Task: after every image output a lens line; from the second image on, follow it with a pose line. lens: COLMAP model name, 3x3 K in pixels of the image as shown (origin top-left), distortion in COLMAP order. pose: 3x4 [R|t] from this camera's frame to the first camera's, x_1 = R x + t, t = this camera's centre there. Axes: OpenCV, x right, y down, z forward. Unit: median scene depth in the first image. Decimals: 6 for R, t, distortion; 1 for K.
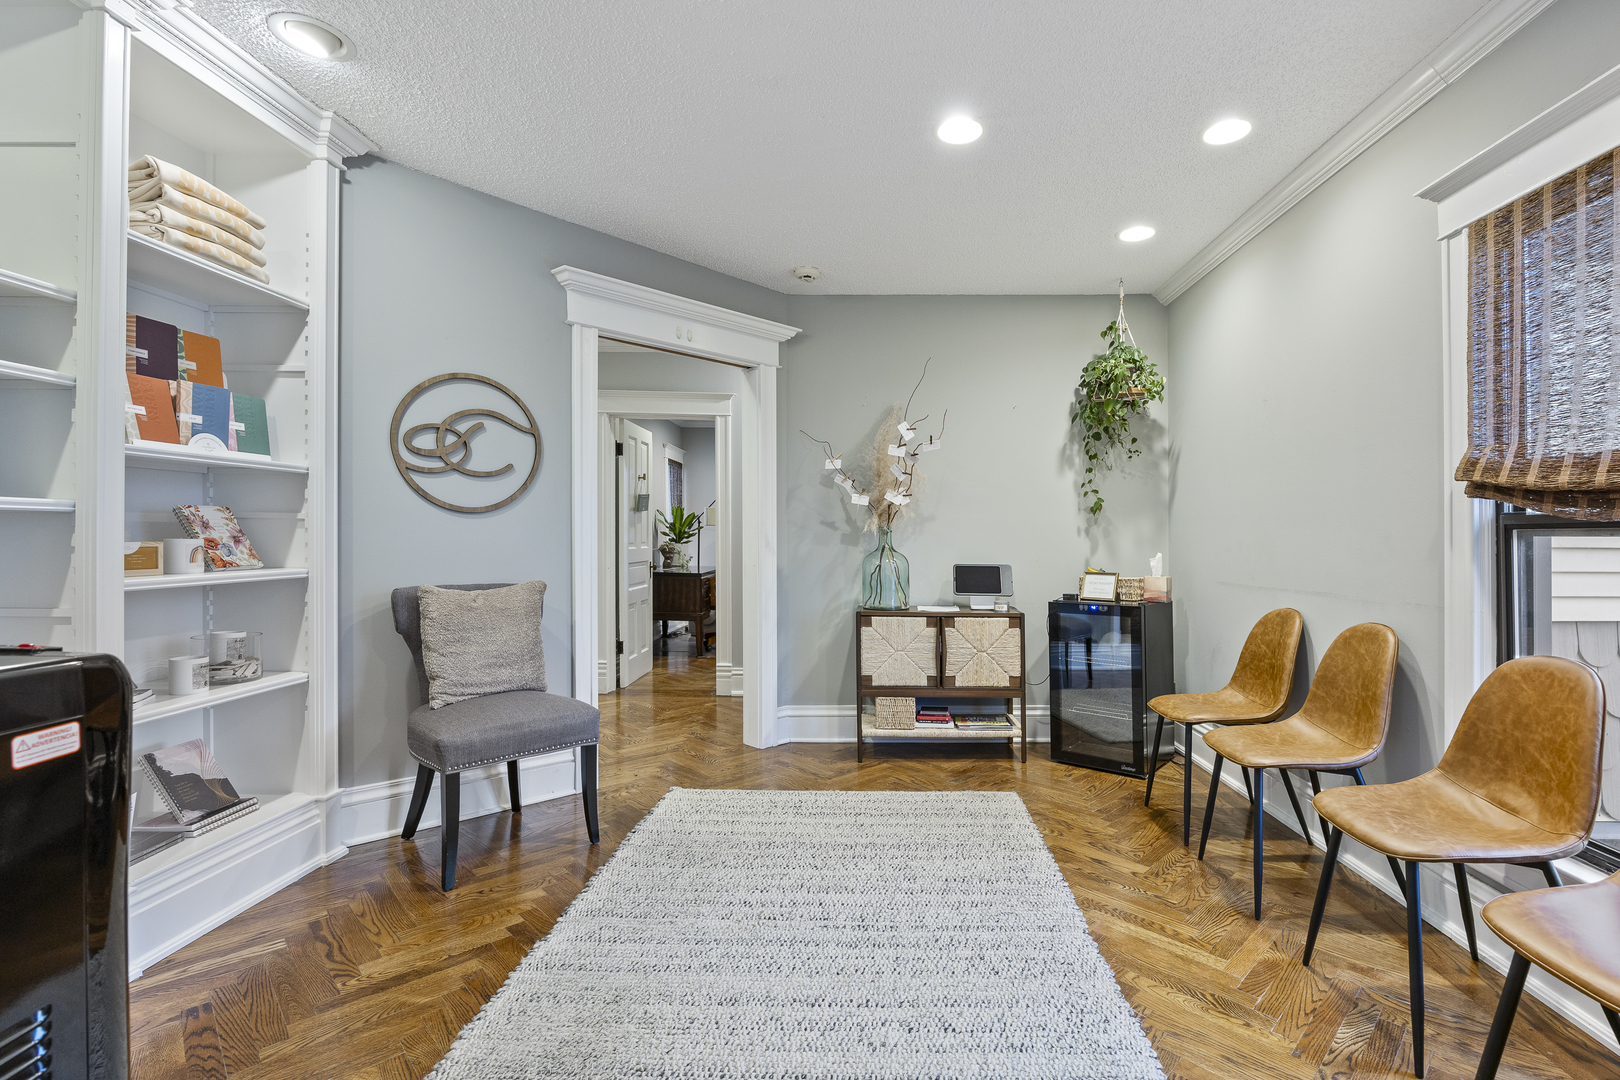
lens RADIAL K [[725.7, 0, 828.7], [0, 725.7, 530.7], [0, 0, 1]] dist [-0.014466, 0.000275]
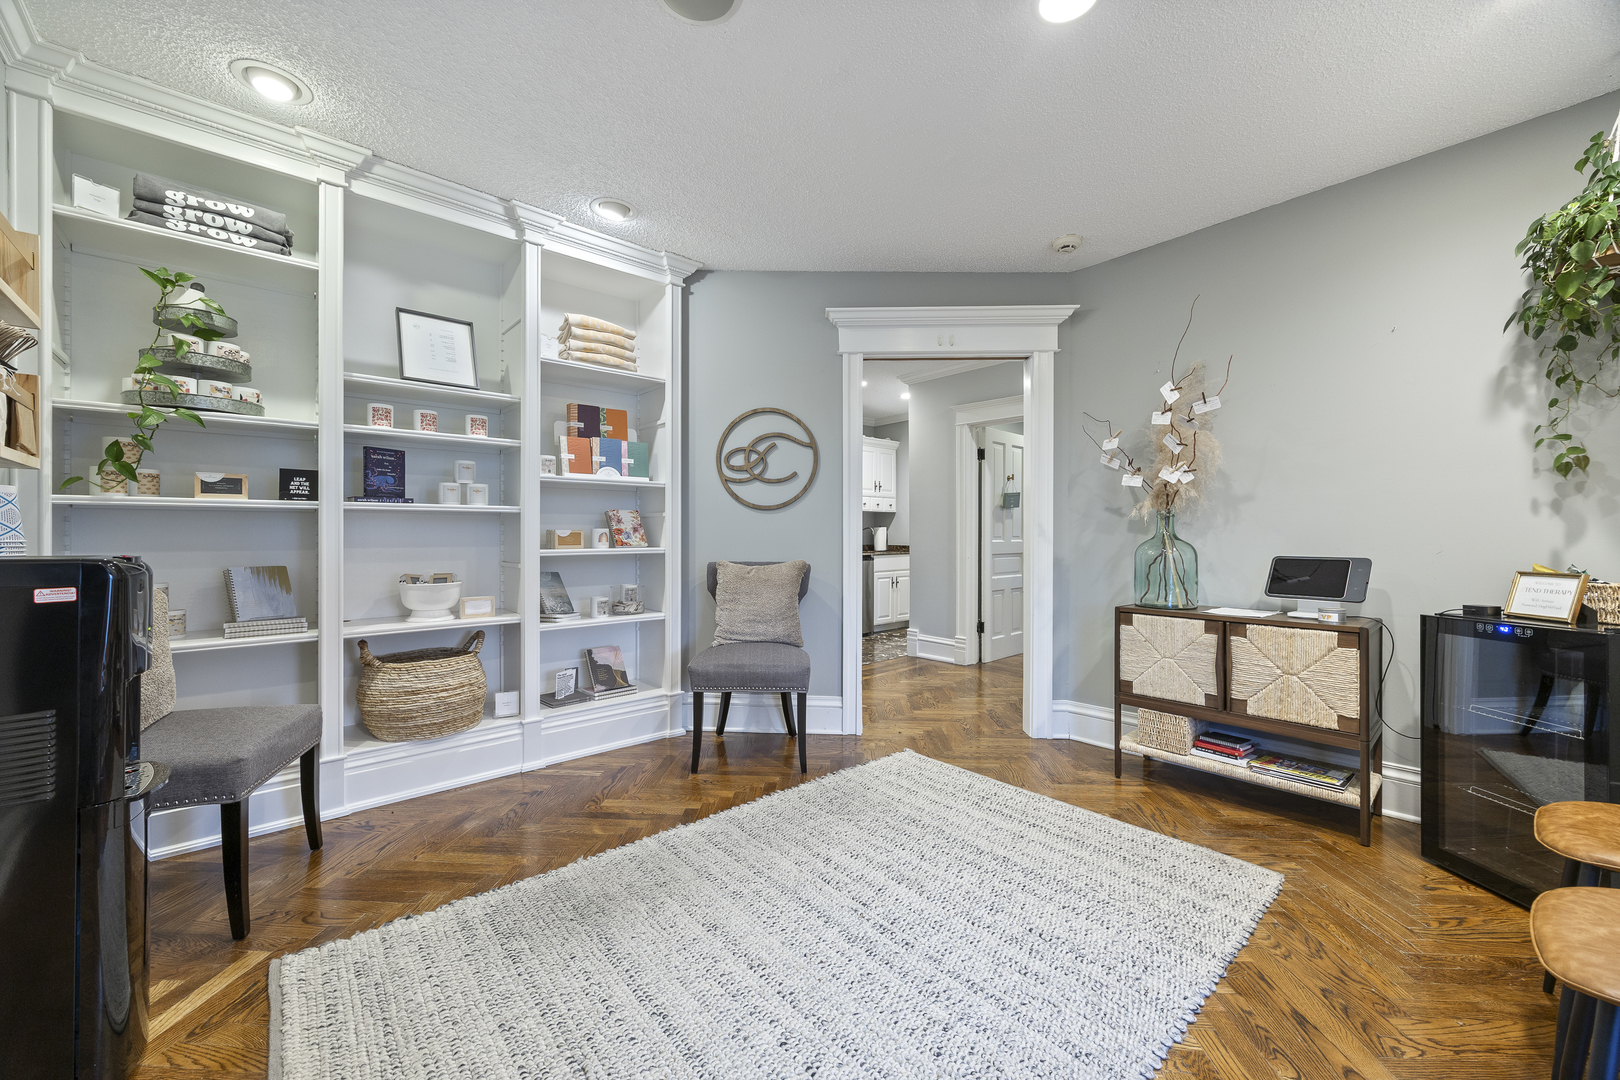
lens RADIAL K [[597.0, 0, 810.0], [0, 597.0, 540.0], [0, 0, 1]] dist [-0.002713, -0.000105]
pose [[0.690842, -0.002443, -0.723001, 0.324089], [0.009923, 0.999932, 0.006103, 0.022977], [0.722937, -0.011390, 0.690820, 0.240579]]
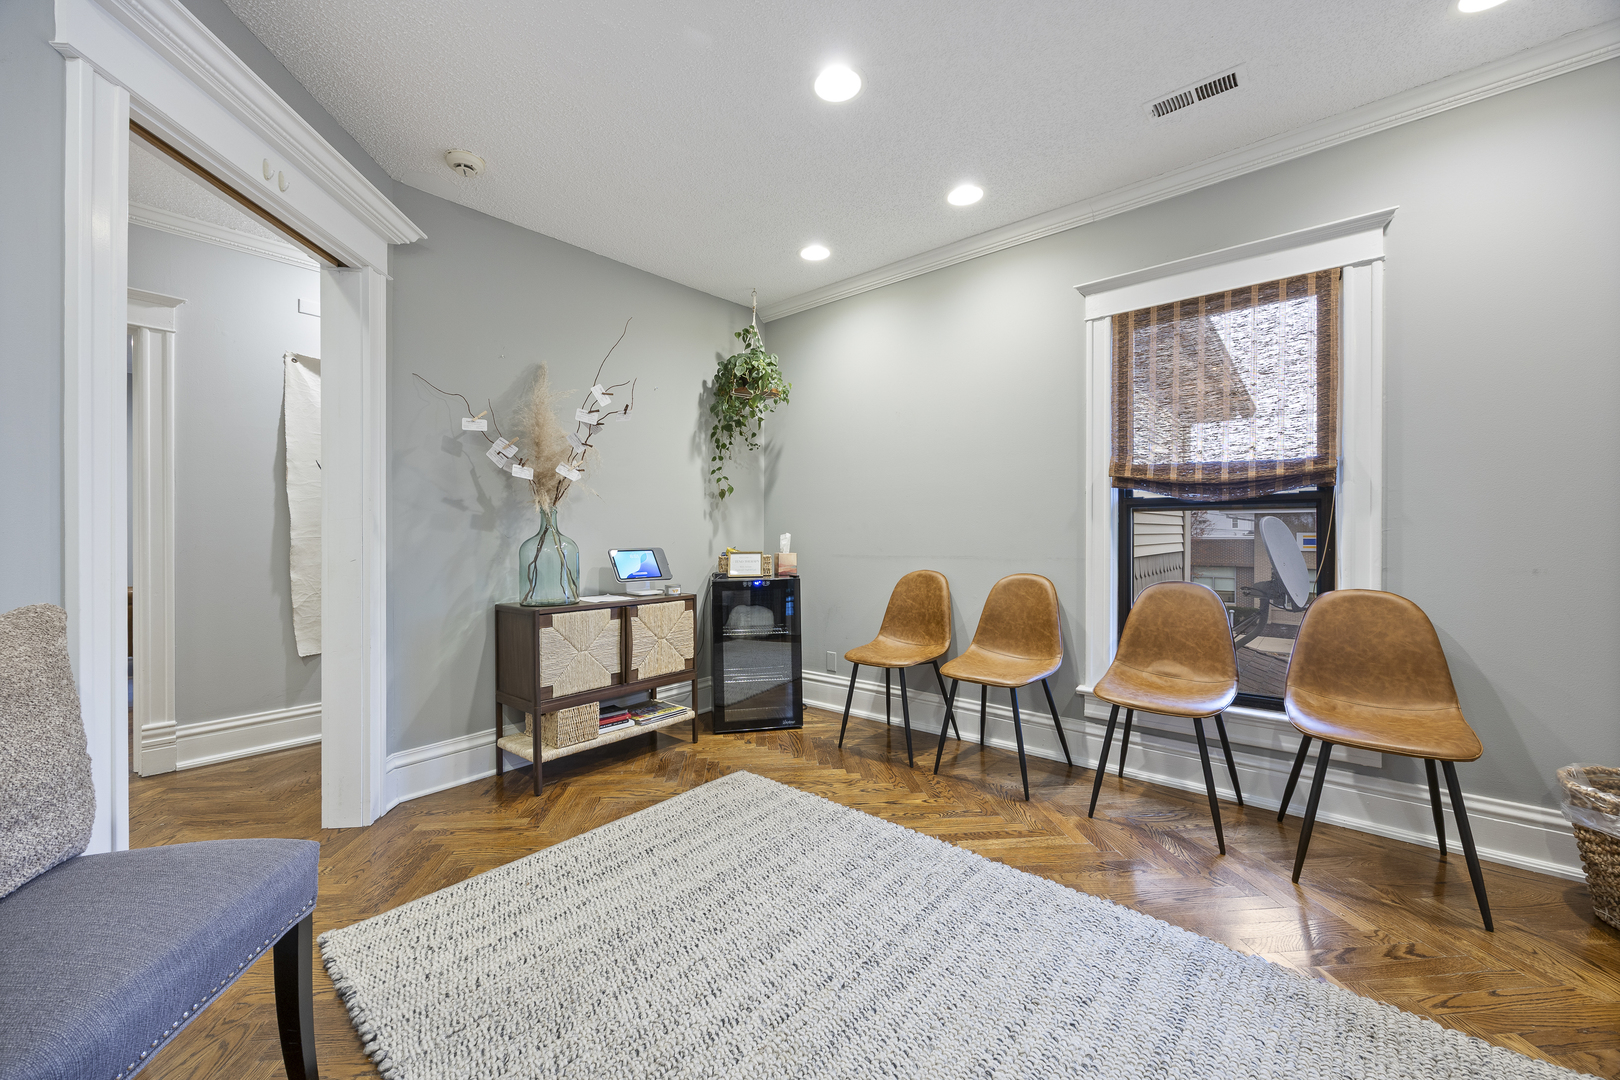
lens RADIAL K [[637.8, 0, 792.6], [0, 637.8, 529.8], [0, 0, 1]] dist [-0.008076, 0.000034]
pose [[0.635040, -0.007157, 0.772446, -0.341474], [0.002377, 0.999970, 0.007310, 0.018630], [-0.772476, -0.002806, 0.635038, 0.346150]]
